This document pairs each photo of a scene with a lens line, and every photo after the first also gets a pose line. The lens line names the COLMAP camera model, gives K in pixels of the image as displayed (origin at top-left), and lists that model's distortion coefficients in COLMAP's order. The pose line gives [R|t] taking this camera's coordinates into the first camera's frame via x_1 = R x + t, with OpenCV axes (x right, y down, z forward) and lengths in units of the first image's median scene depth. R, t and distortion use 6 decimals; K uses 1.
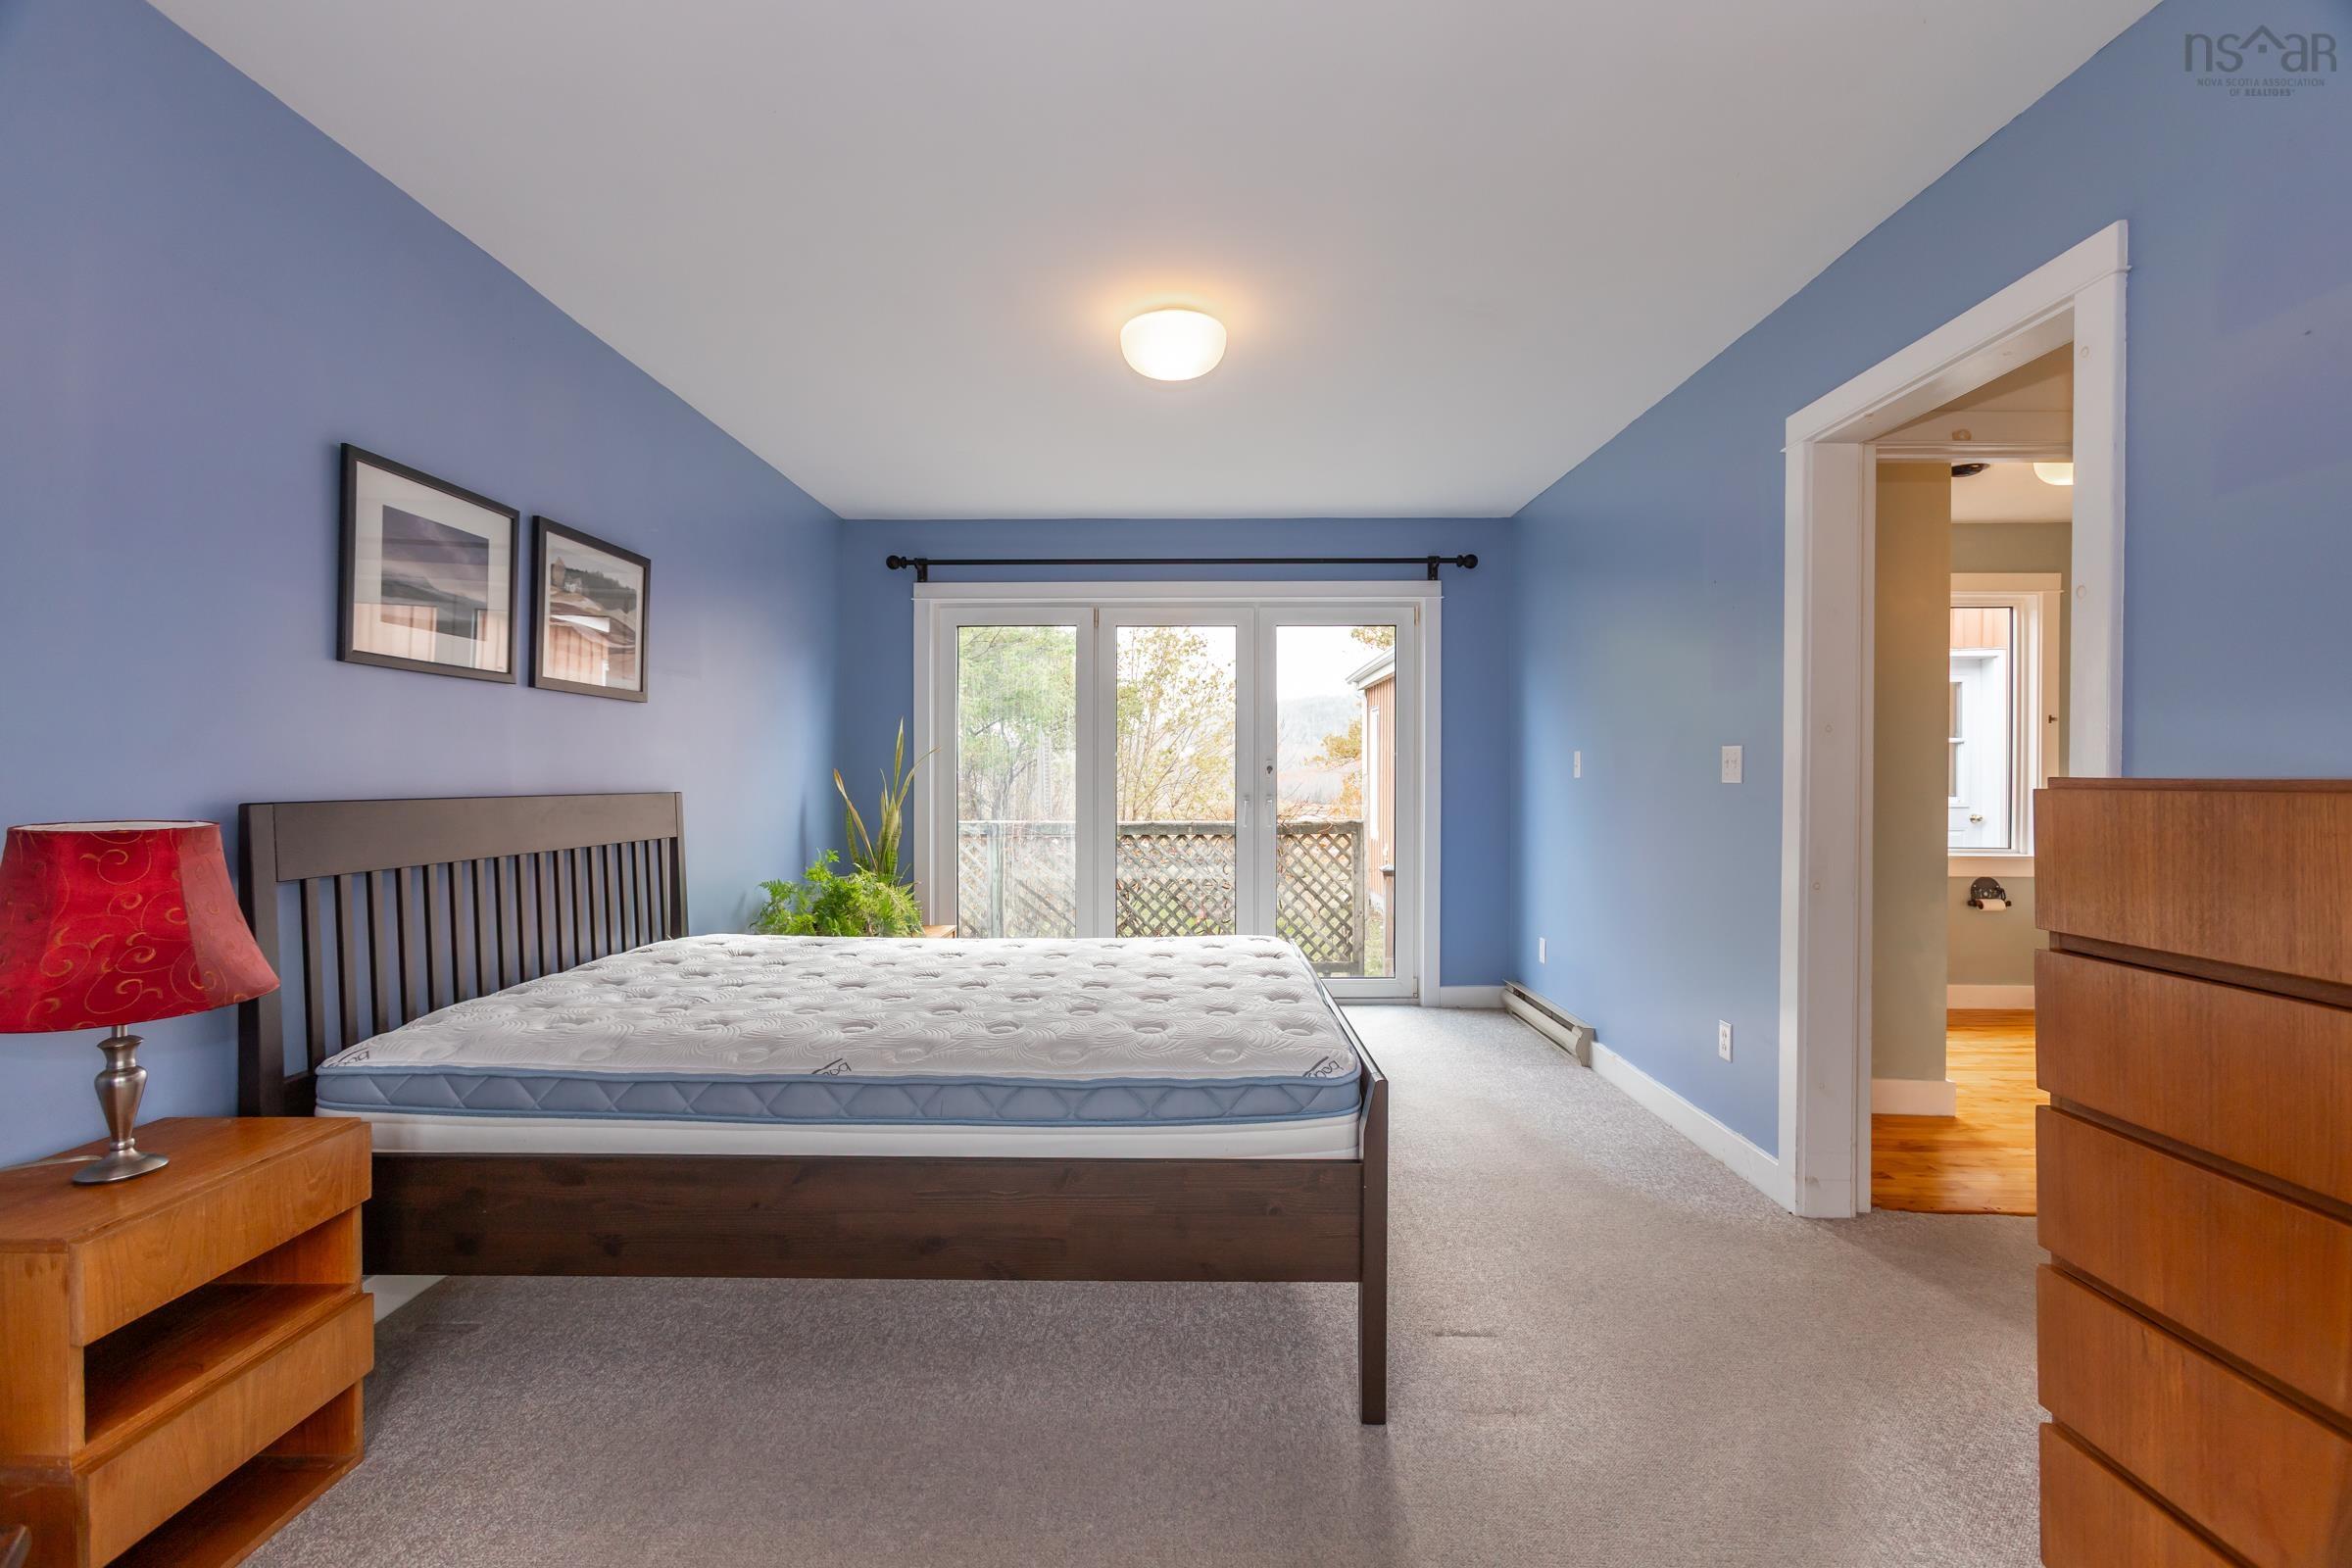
lens RADIAL K [[1045.0, 0, 1171.7], [0, 1045.0, 784.3], [0, 0, 1]] dist [-0.017068, 0.010492]
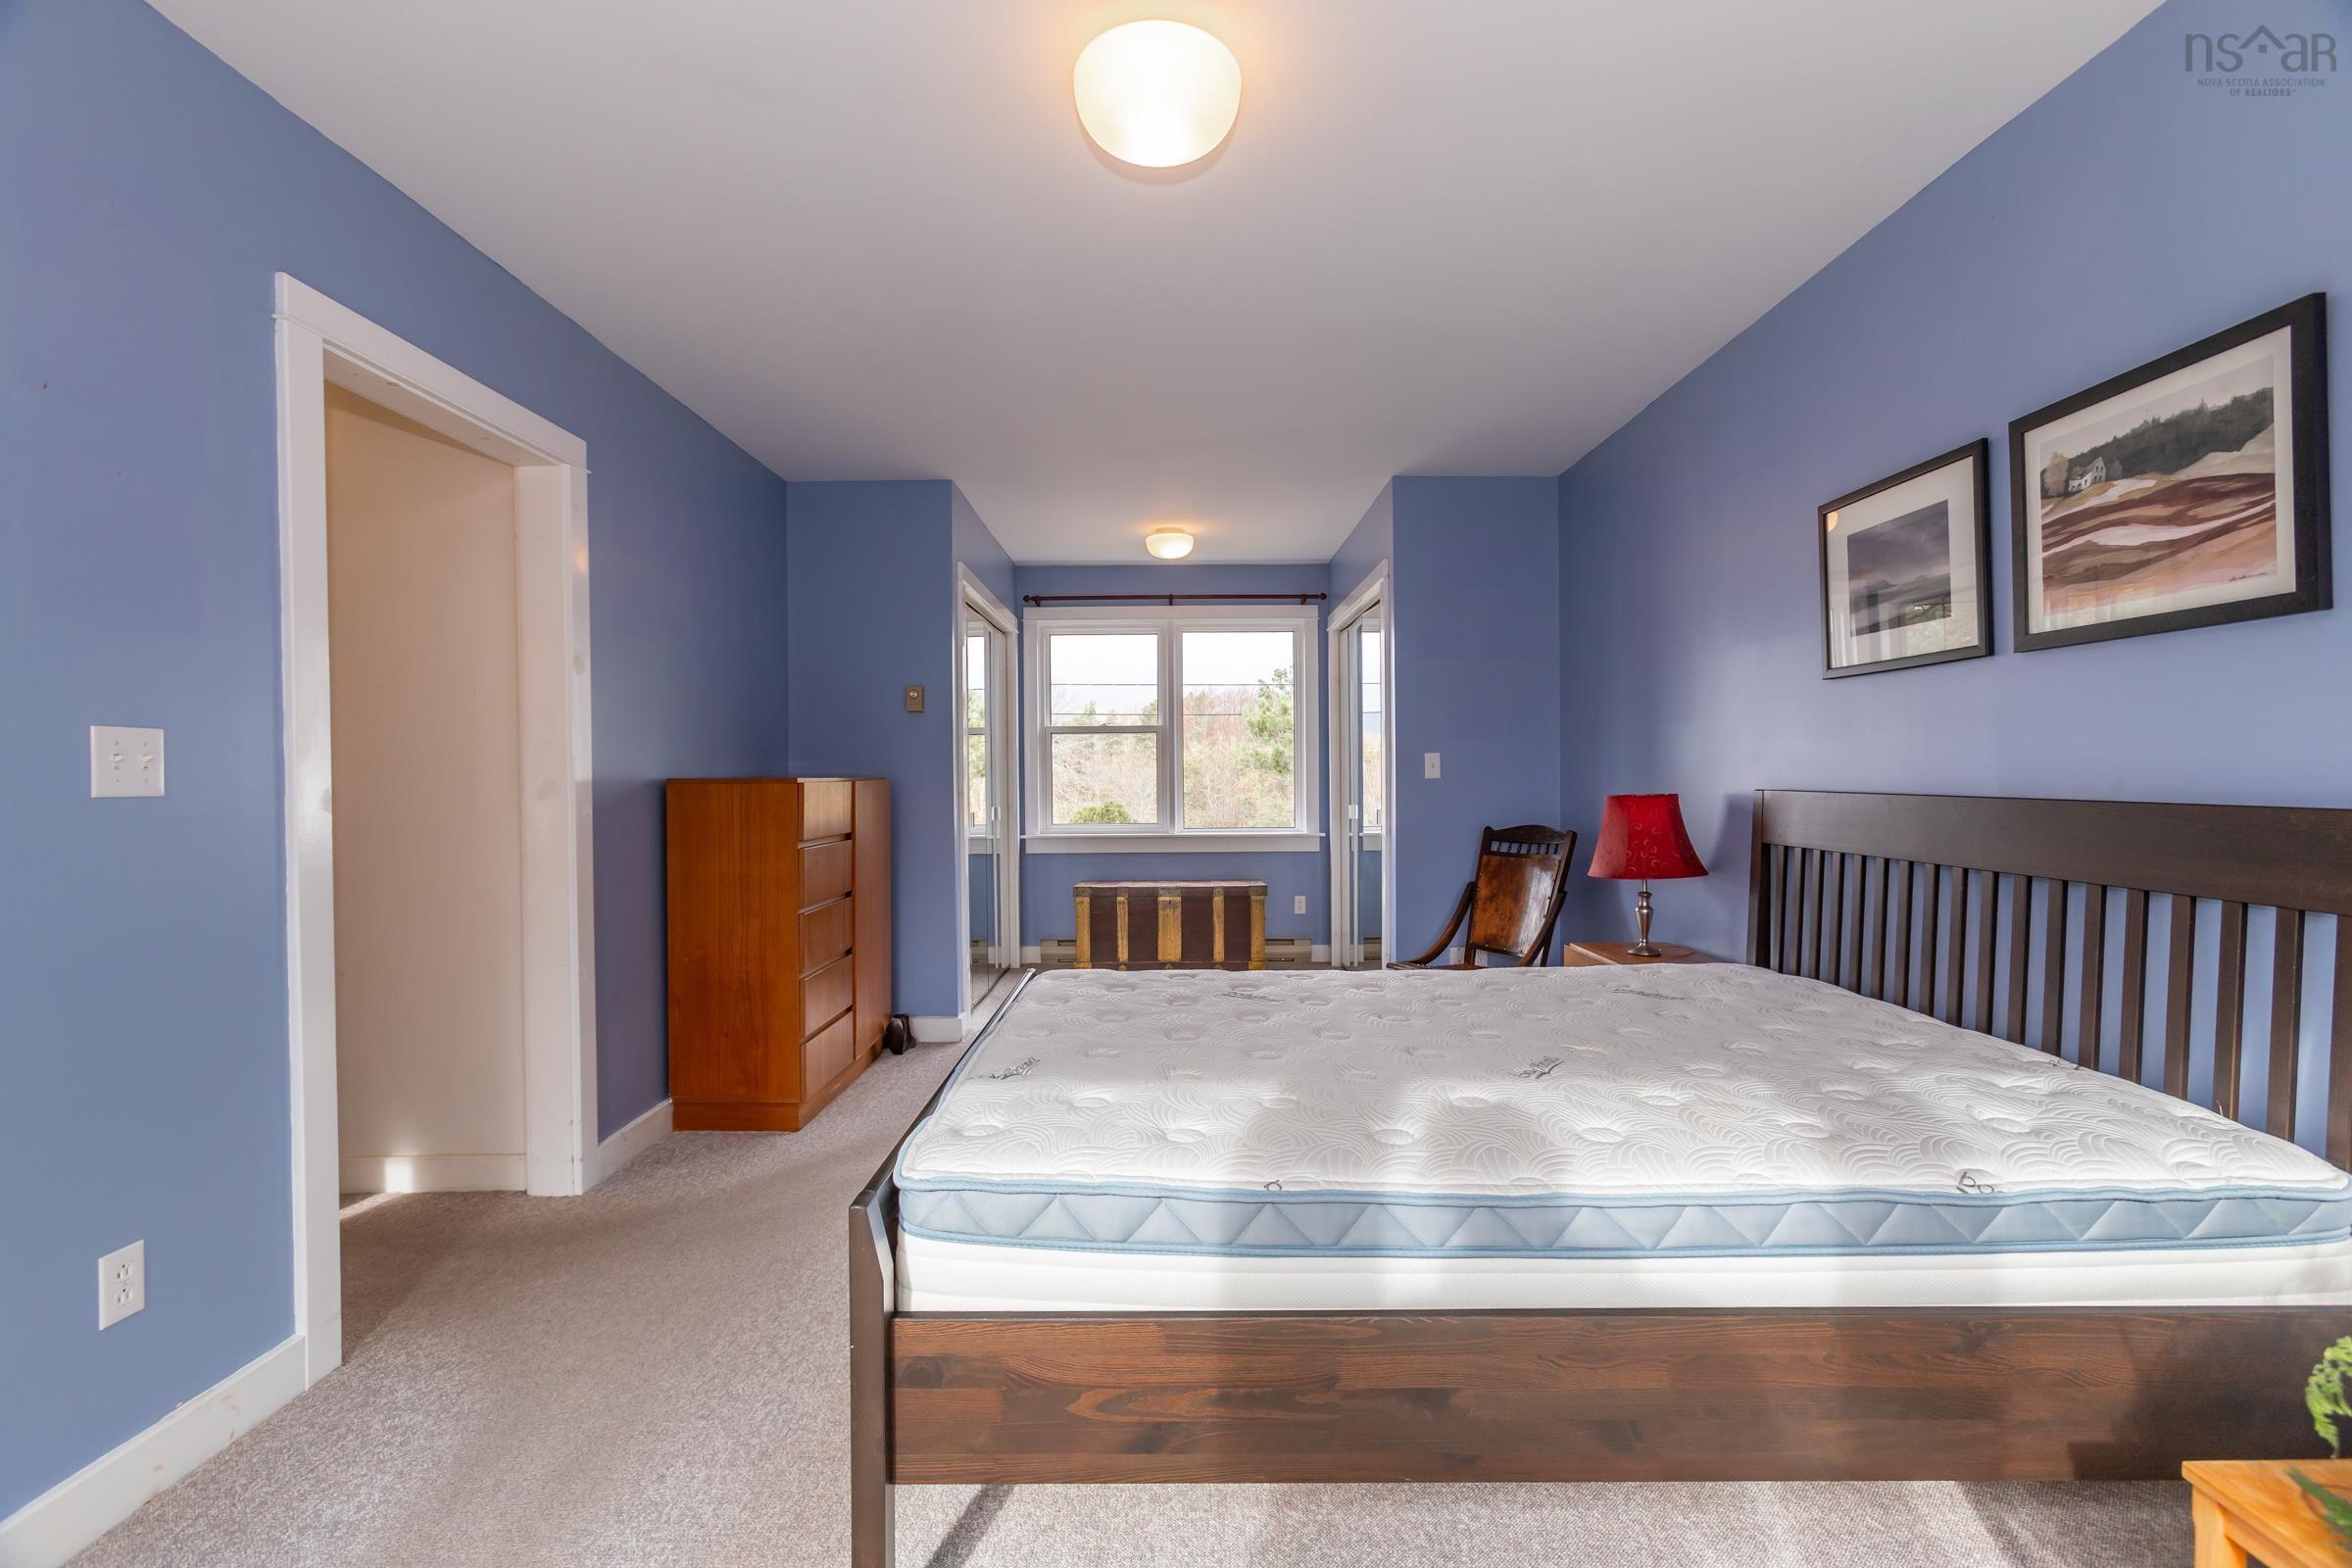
lens RADIAL K [[1045.0, 0, 1164.8], [0, 1045.0, 787.7], [0, 0, 1]] dist [-0.017068, 0.010492]
pose [[-0.999962, 0.006928, -0.005346, 0.004509], [0.006810, 0.999737, 0.021918, -0.015328], [0.005496, 0.021881, -0.999745, 1.640013]]
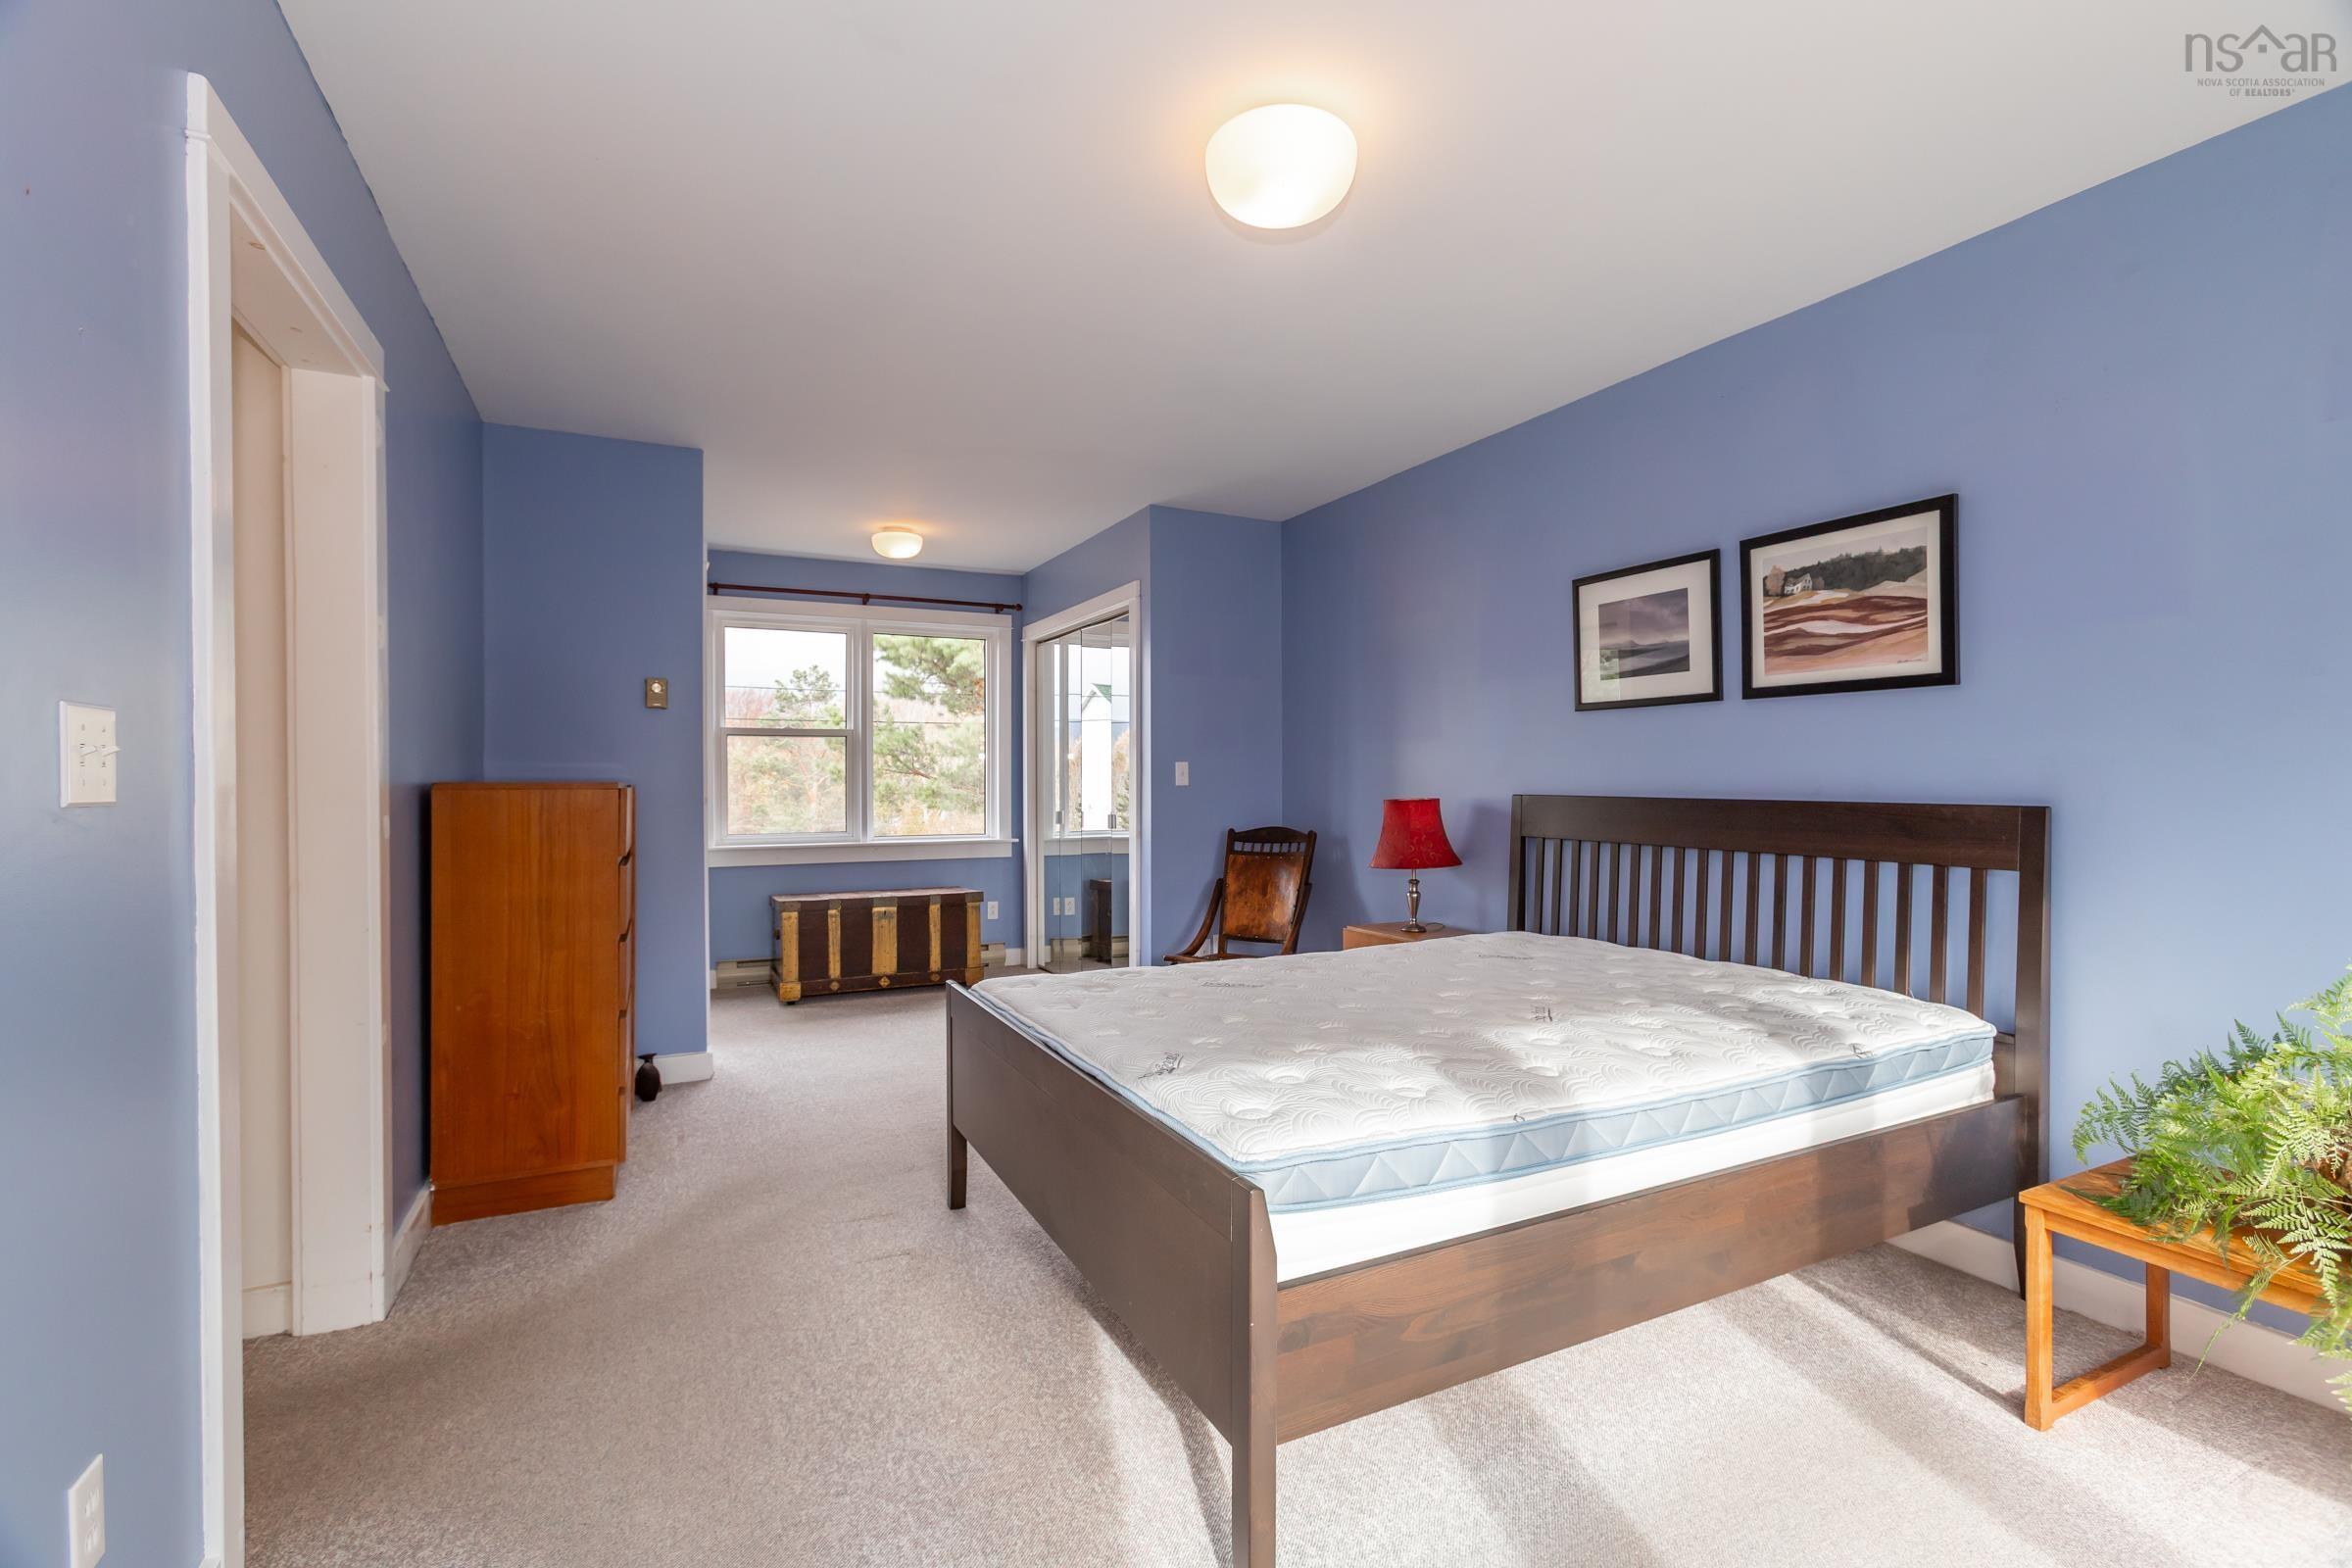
lens RADIAL K [[1045.0, 0, 1166.6], [0, 1045.0, 787.9], [0, 0, 1]] dist [-0.017068, 0.010492]
pose [[-0.891350, 0.004942, -0.453289, 0.391104], [-0.002582, 0.999869, 0.015980, -0.015475], [0.453309, 0.015414, -0.891220, 1.593824]]
